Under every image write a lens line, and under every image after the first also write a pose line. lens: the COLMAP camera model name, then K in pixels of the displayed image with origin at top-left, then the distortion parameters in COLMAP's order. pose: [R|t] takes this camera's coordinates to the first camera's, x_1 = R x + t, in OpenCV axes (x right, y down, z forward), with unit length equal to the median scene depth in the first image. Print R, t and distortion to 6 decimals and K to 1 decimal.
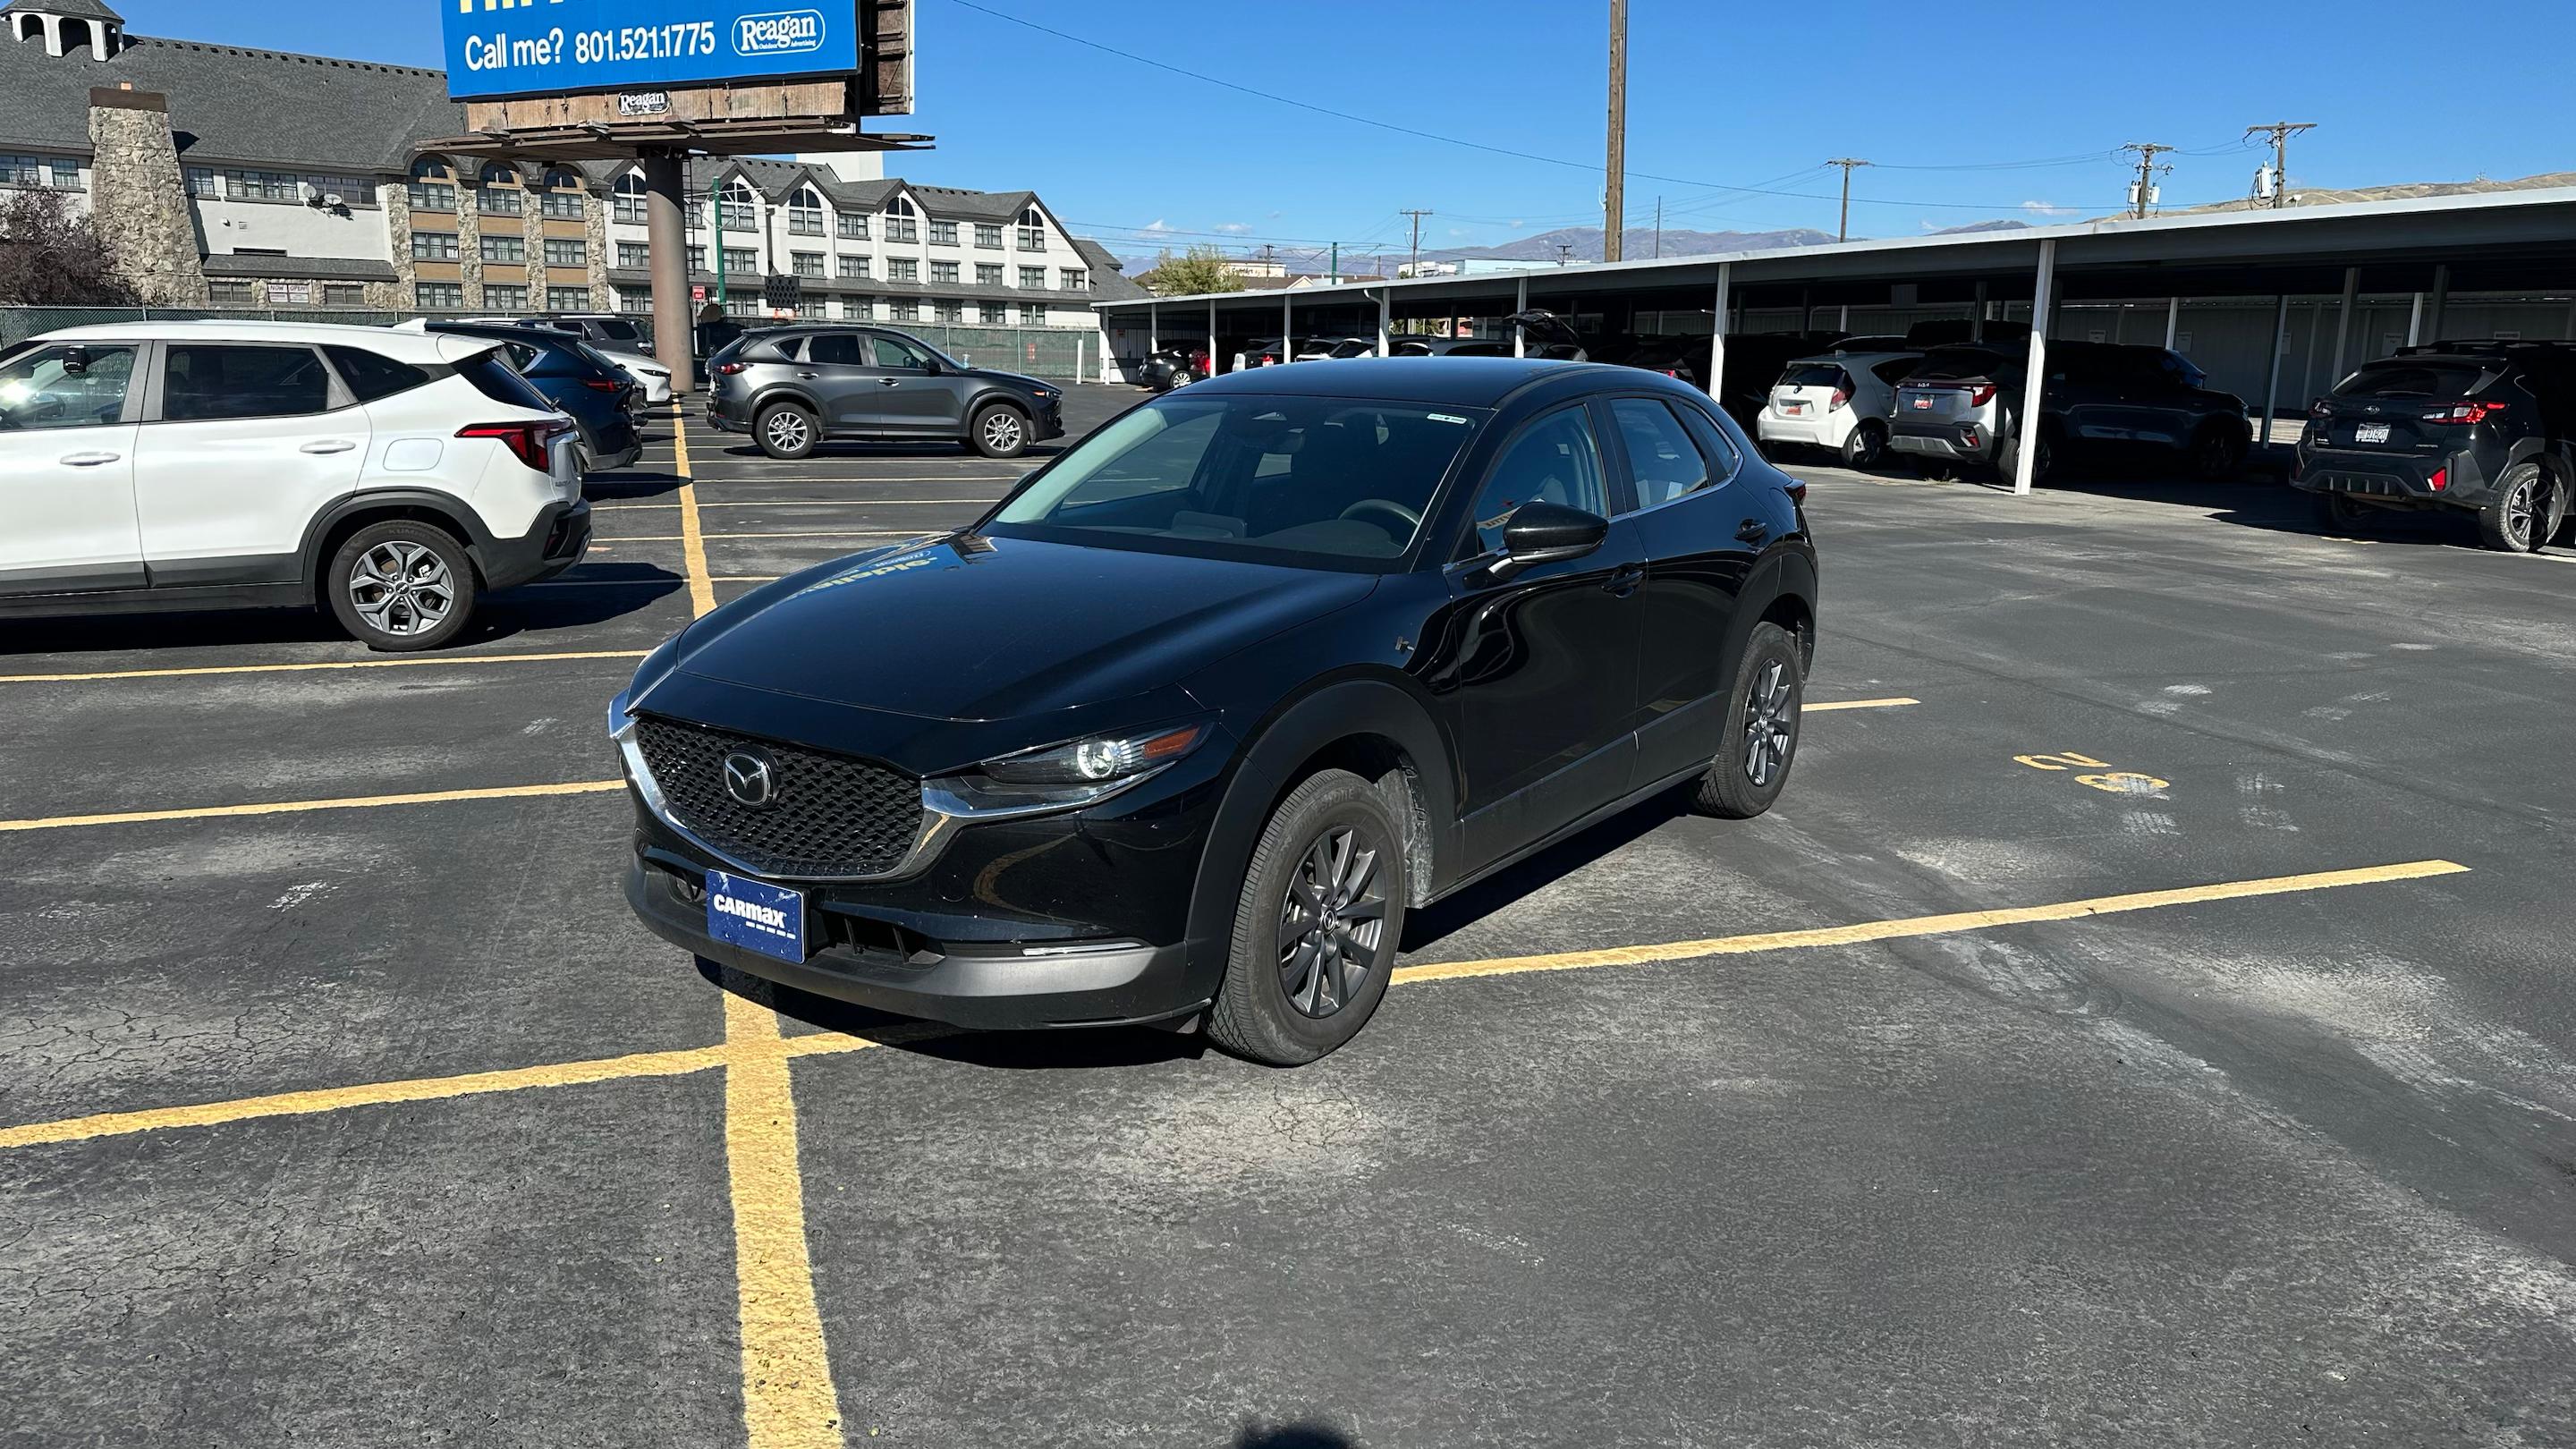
lens RADIAL K [[1834.6, 0, 1288.0], [0, 1834.6, 724.5], [0, 0, 1]] dist [0.060223, -0.090567]
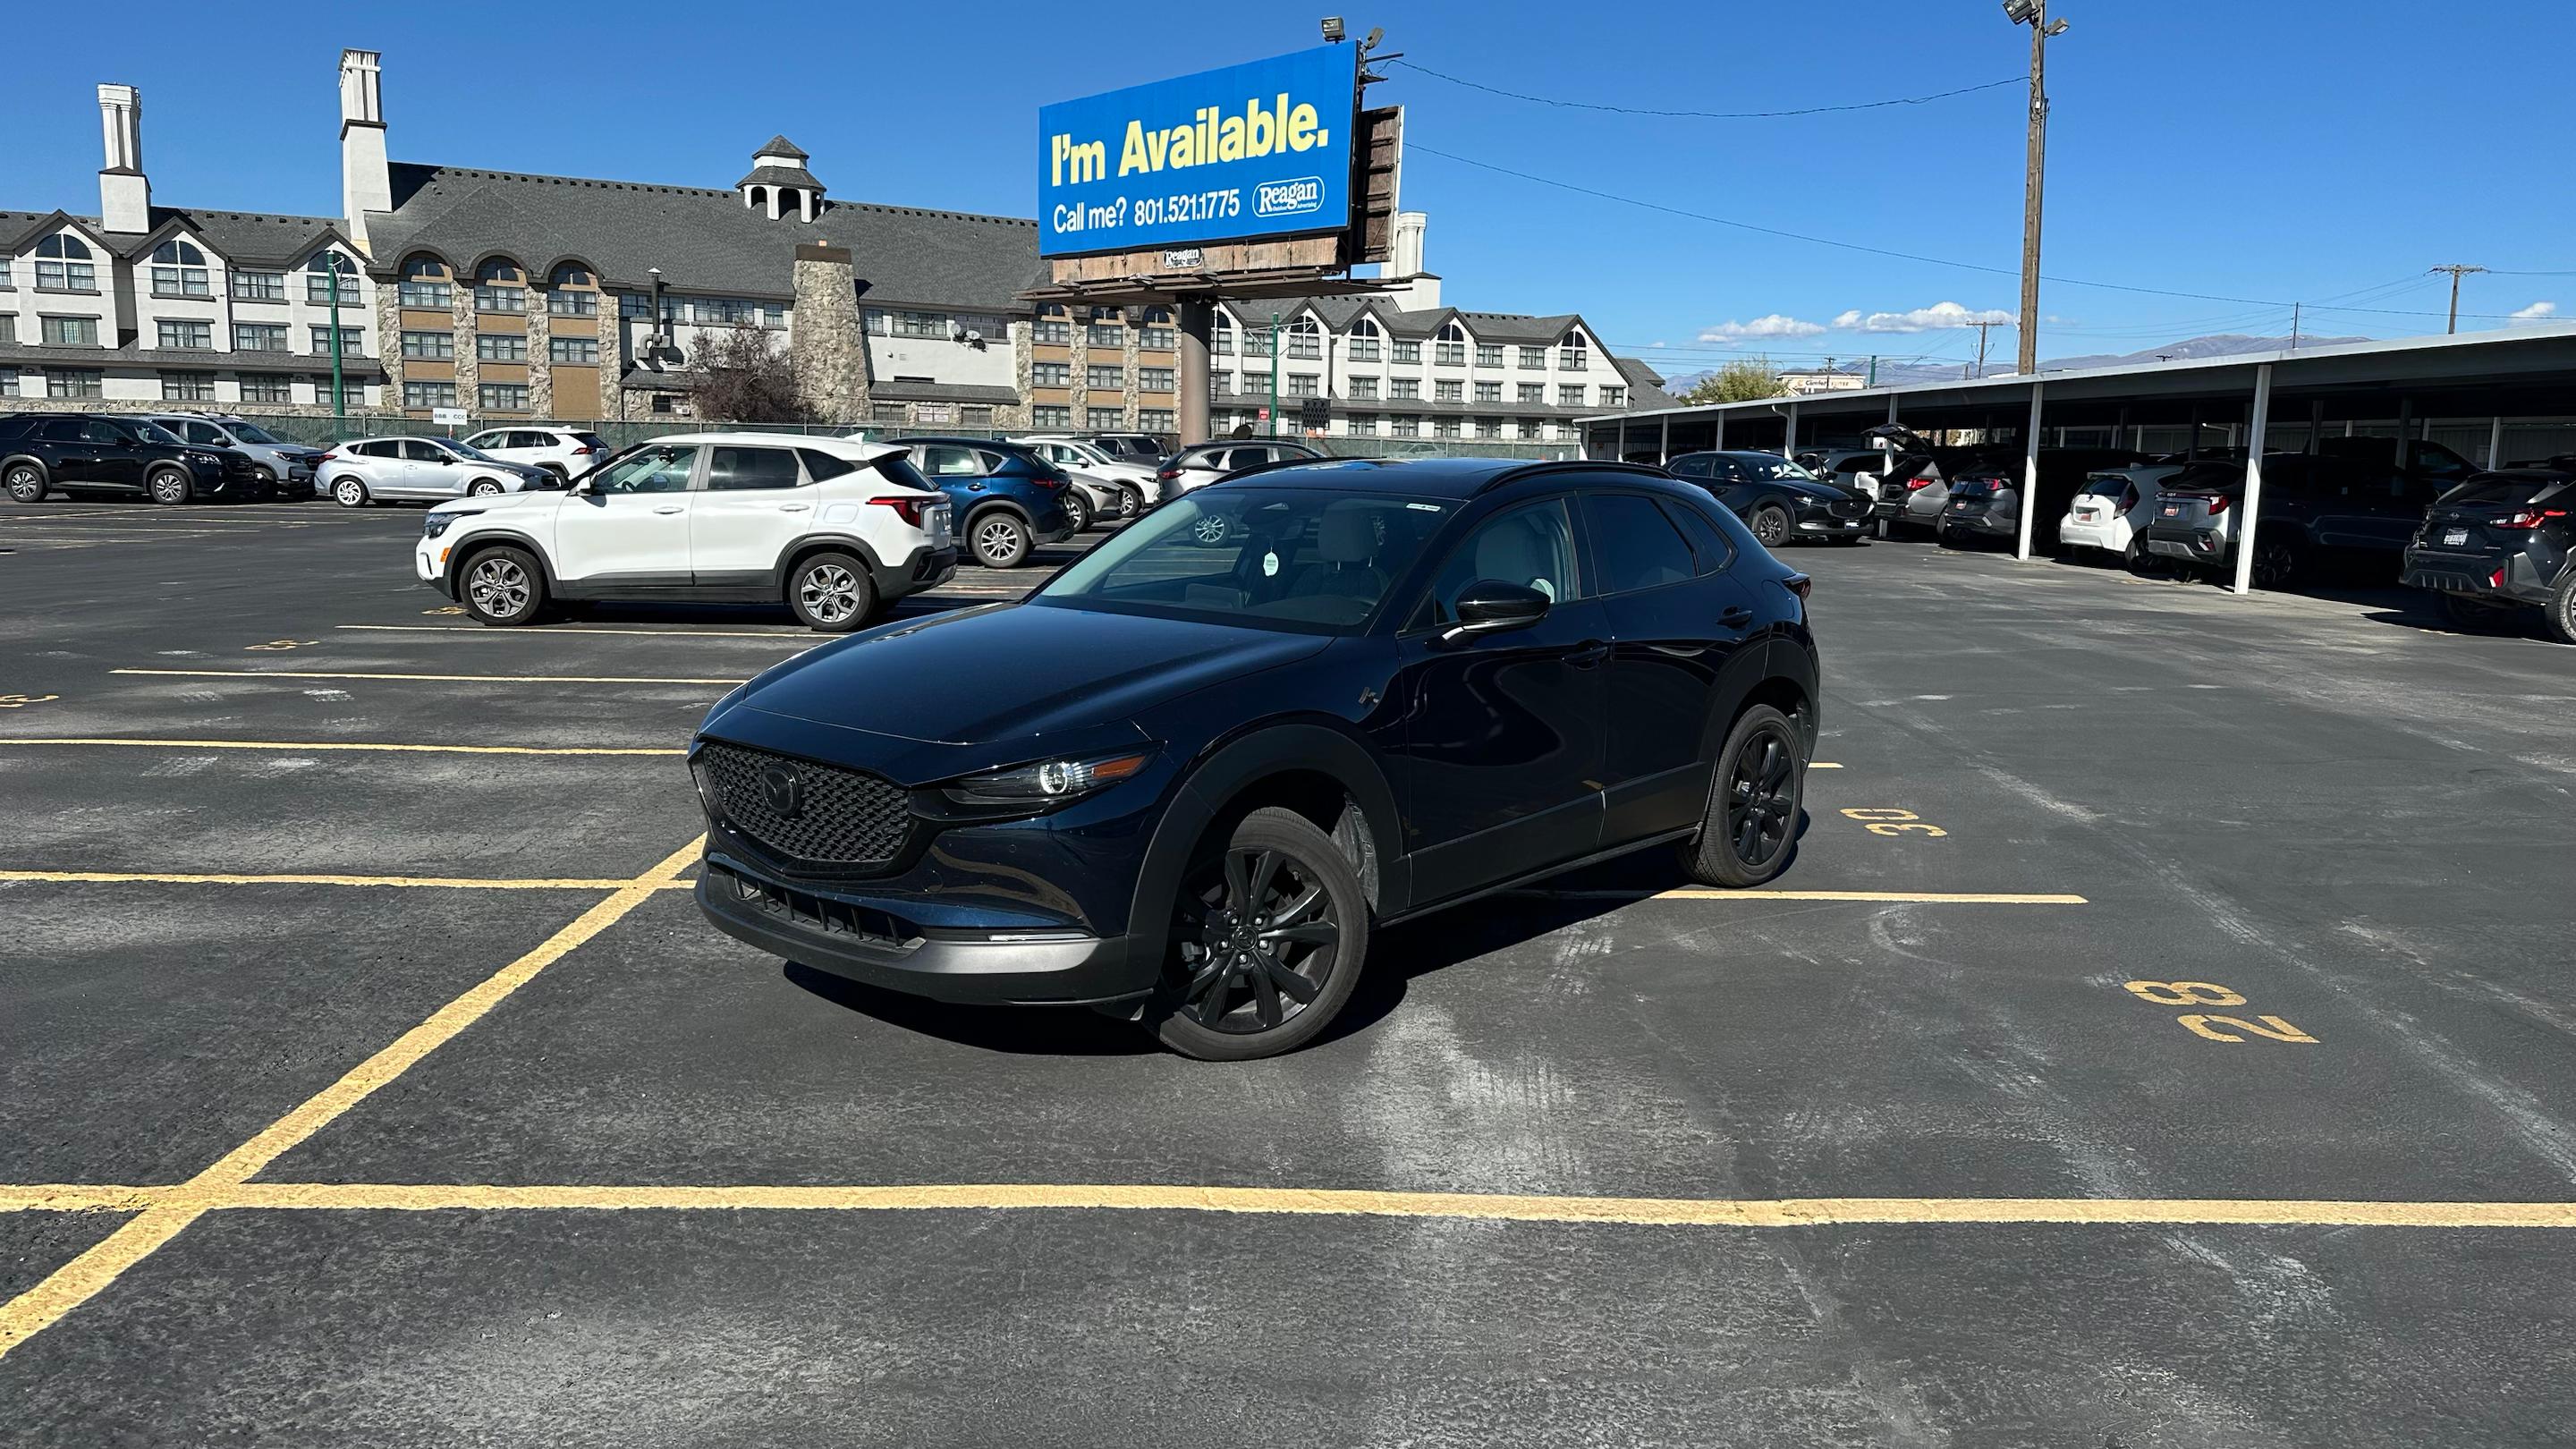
lens RADIAL K [[1834.6, 0, 1288.0], [0, 1834.6, 724.5], [0, 0, 1]] dist [0.060223, -0.090567]
pose [[0.952960, 0.049512, -0.299023, 0.091833], [-0.067536, 0.996451, -0.050238, 0.021952], [0.295475, 0.068070, 0.952922, -0.098945]]
